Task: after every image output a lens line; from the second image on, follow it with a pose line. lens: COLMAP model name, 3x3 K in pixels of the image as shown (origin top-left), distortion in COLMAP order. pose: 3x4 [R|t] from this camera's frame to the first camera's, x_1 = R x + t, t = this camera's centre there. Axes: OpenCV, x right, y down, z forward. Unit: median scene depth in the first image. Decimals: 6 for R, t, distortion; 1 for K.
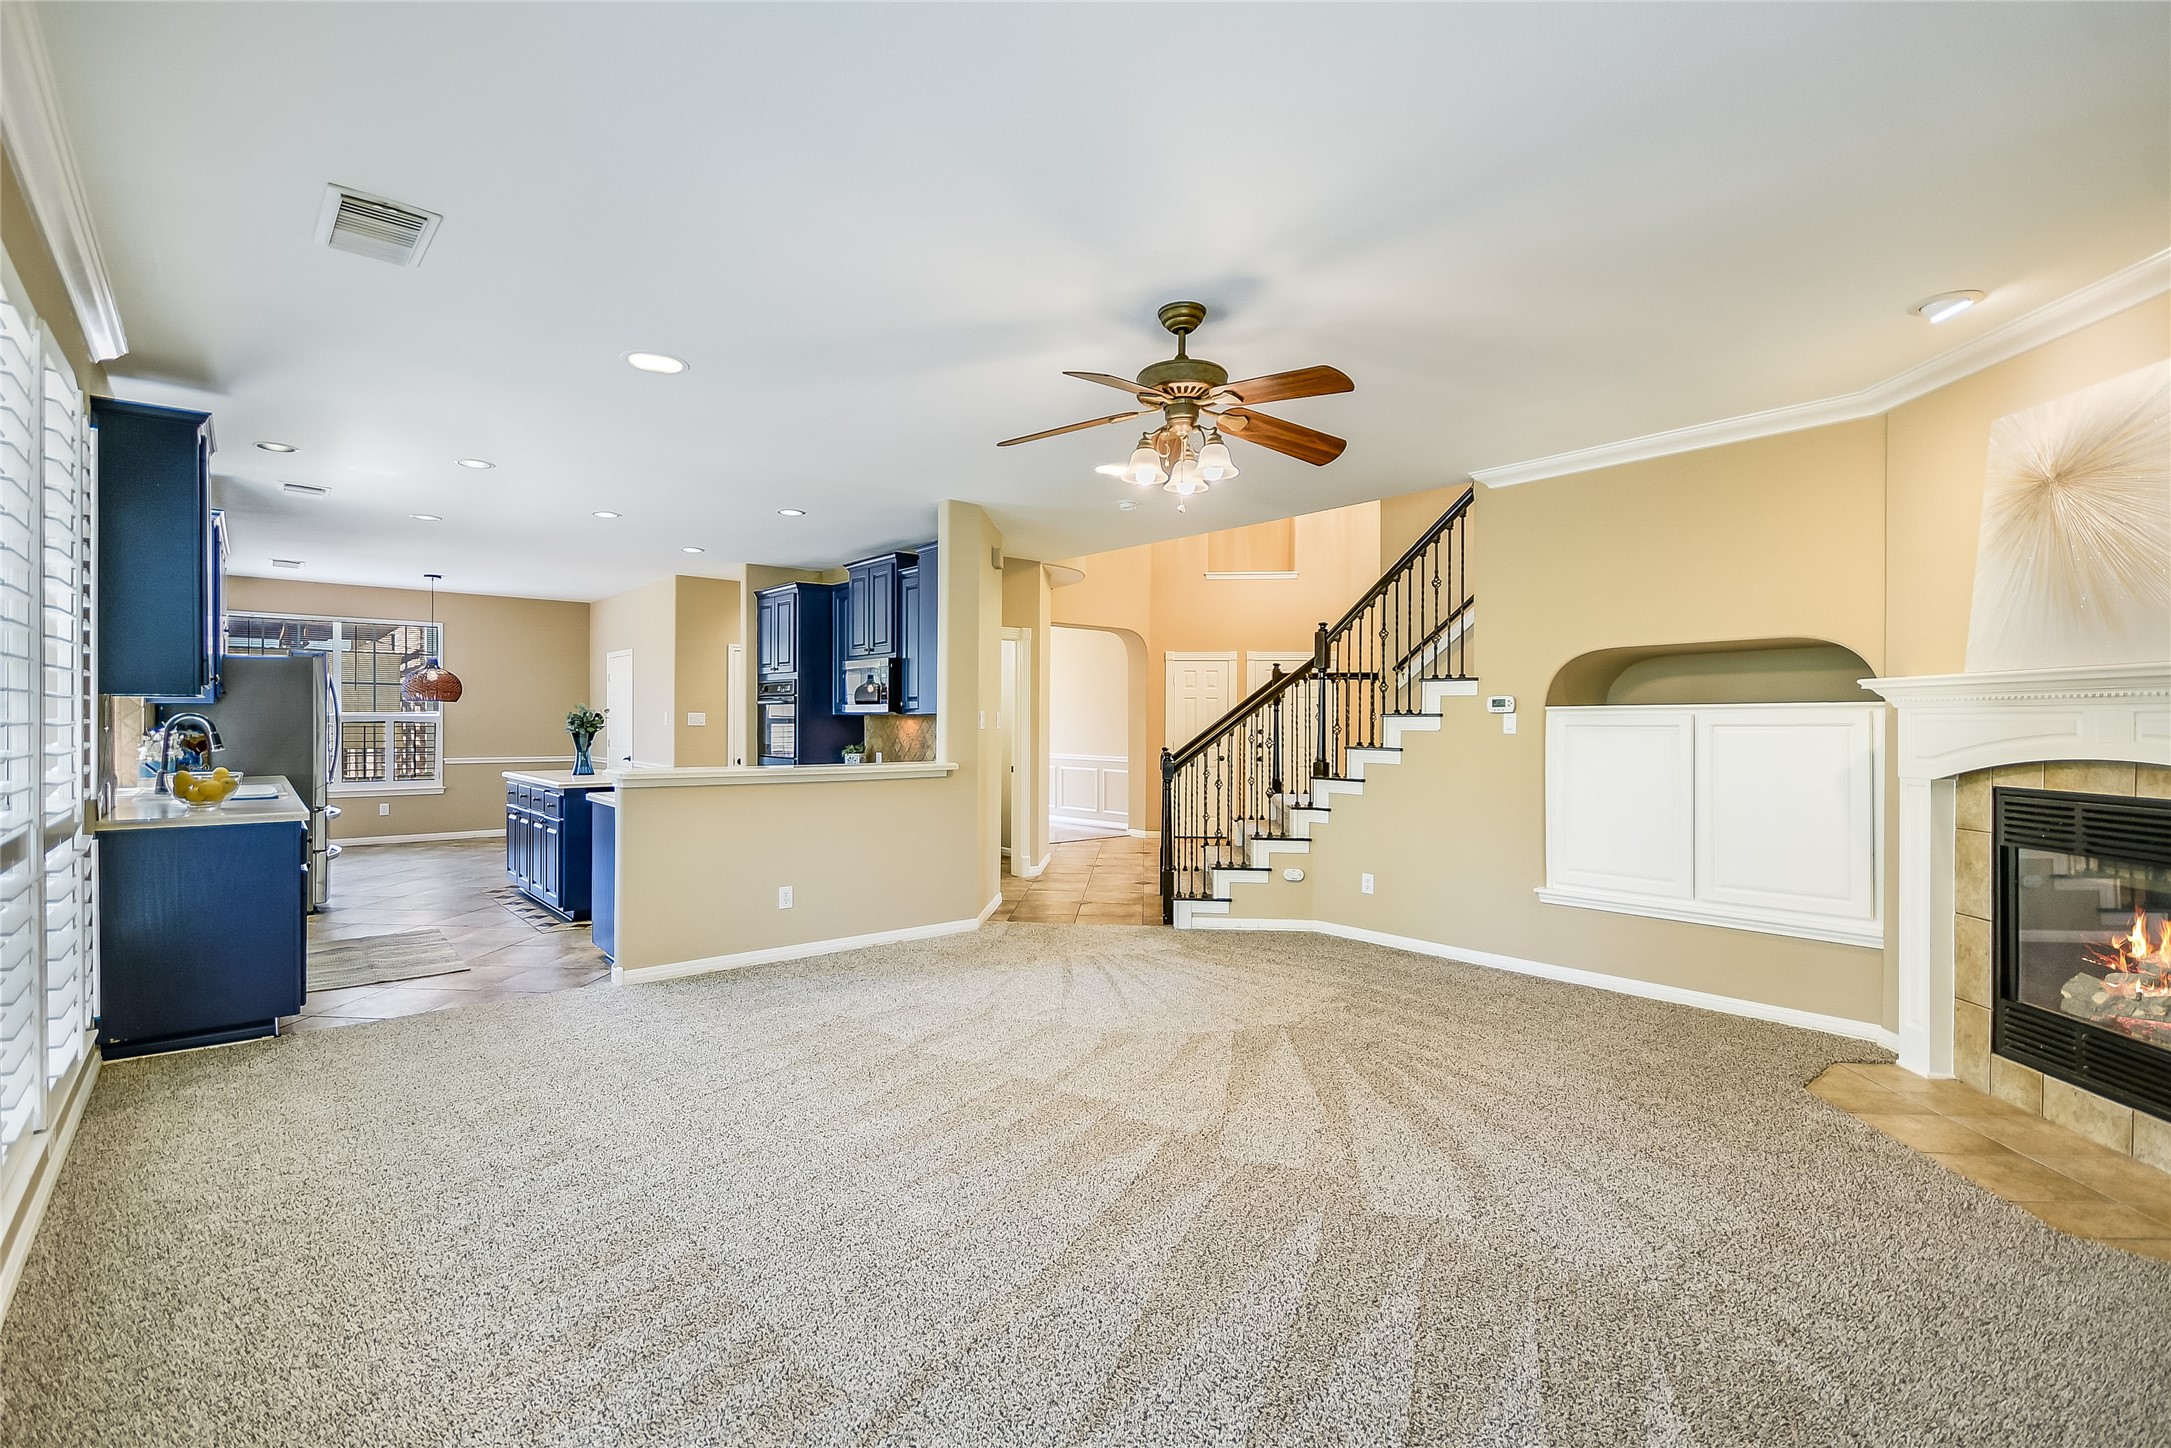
lens RADIAL K [[997.7, 0, 1062.3], [0, 997.7, 718.5], [0, 0, 1]] dist [-0.005116, -0.000399]
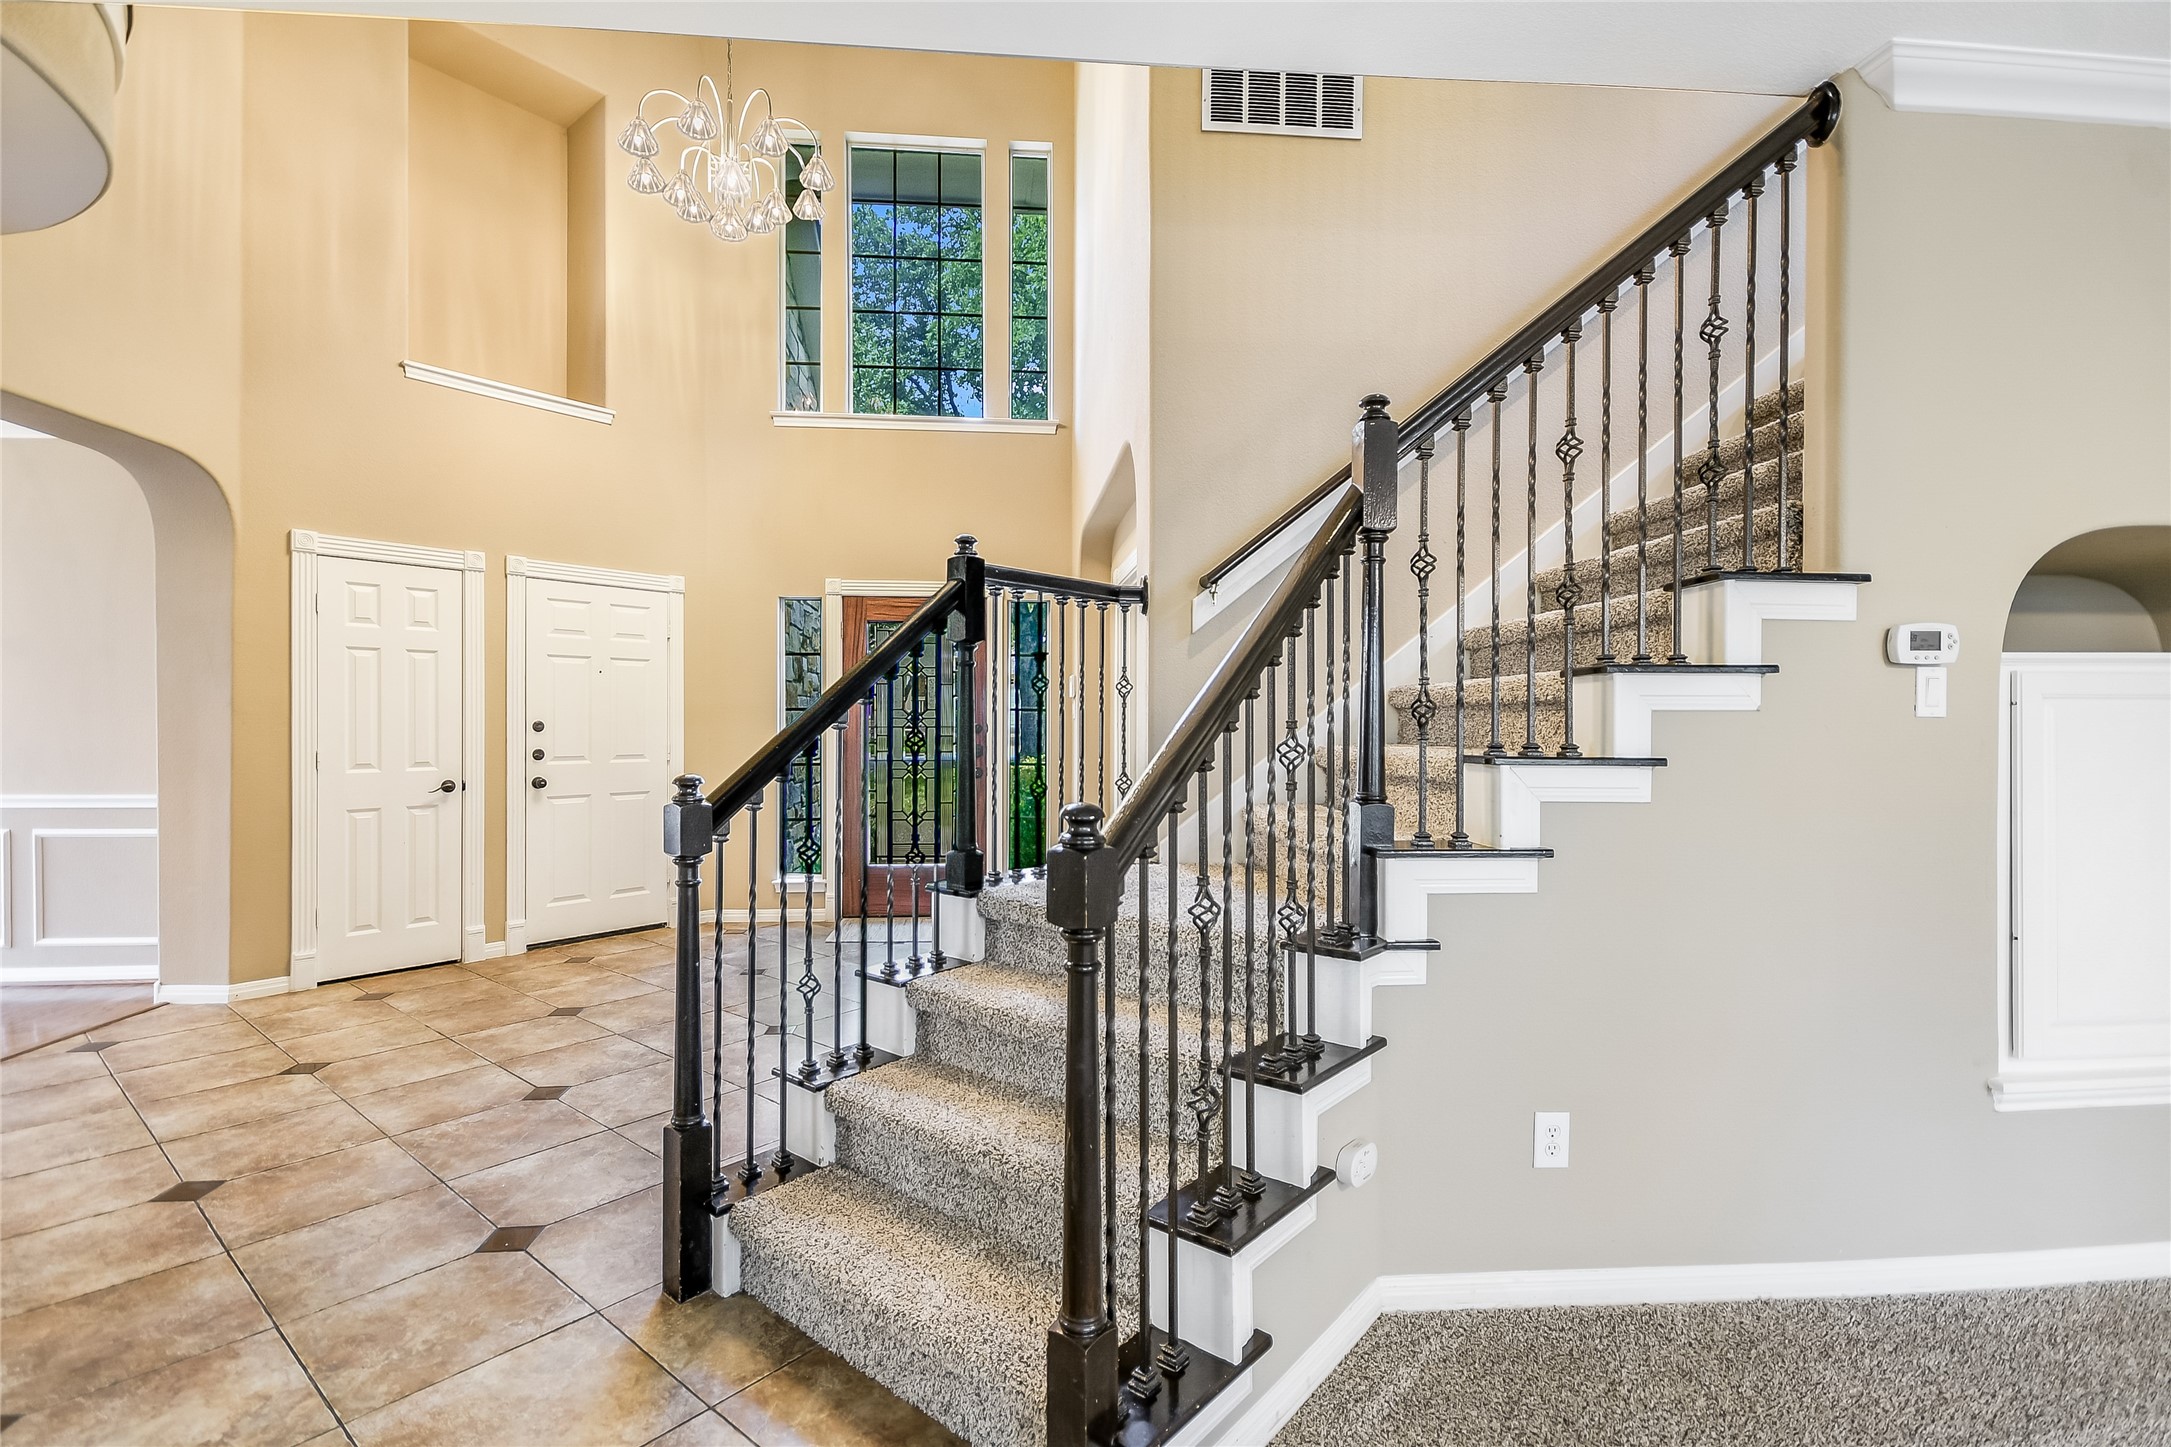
lens RADIAL K [[1016.2, 0, 1085.5], [0, 1016.2, 723.5], [0, 0, 1]] dist [0.012579, 0.000156]
pose [[0.582085, -0.001782, 0.813126, -0.100246], [-0.004193, 0.999978, 0.005193, 0.018065], [-0.813117, -0.006433, 0.582065, 1.067068]]
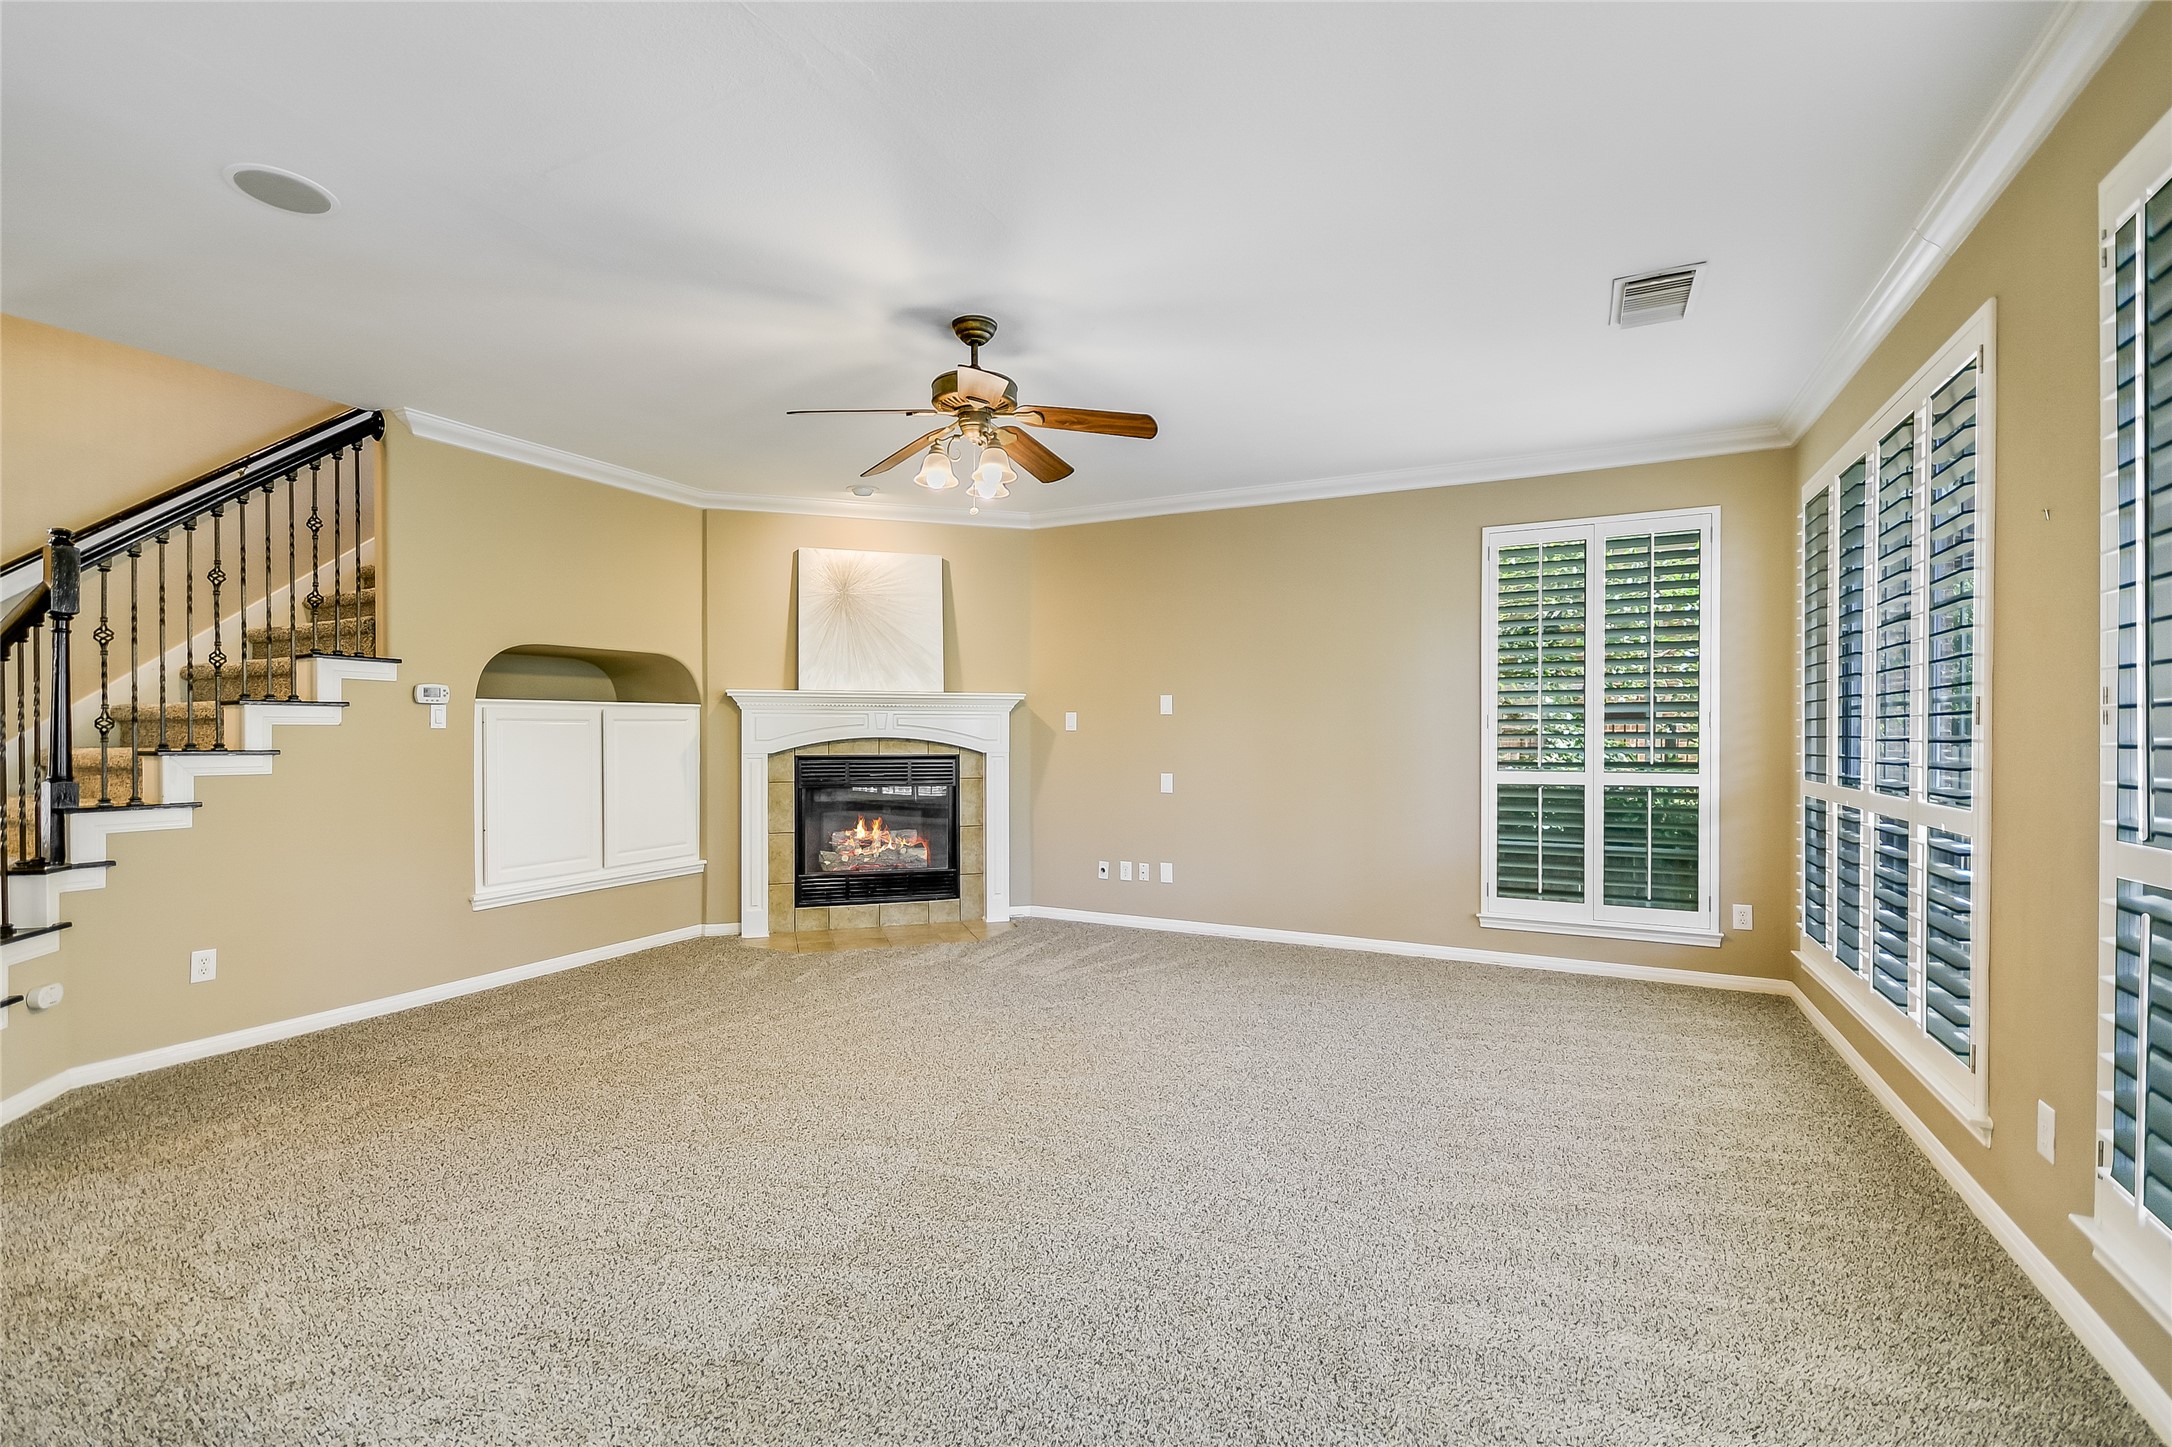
lens RADIAL K [[964.2, 0, 1087.3], [0, 964.2, 731.5], [0, 0, 1]] dist [0.000092, 0.000031]
pose [[-0.427753, -0.000538, 0.903896, -0.564658], [-0.001650, 0.999999, -0.000185, 0.018037], [-0.903894, -0.001571, -0.427753, 0.870936]]
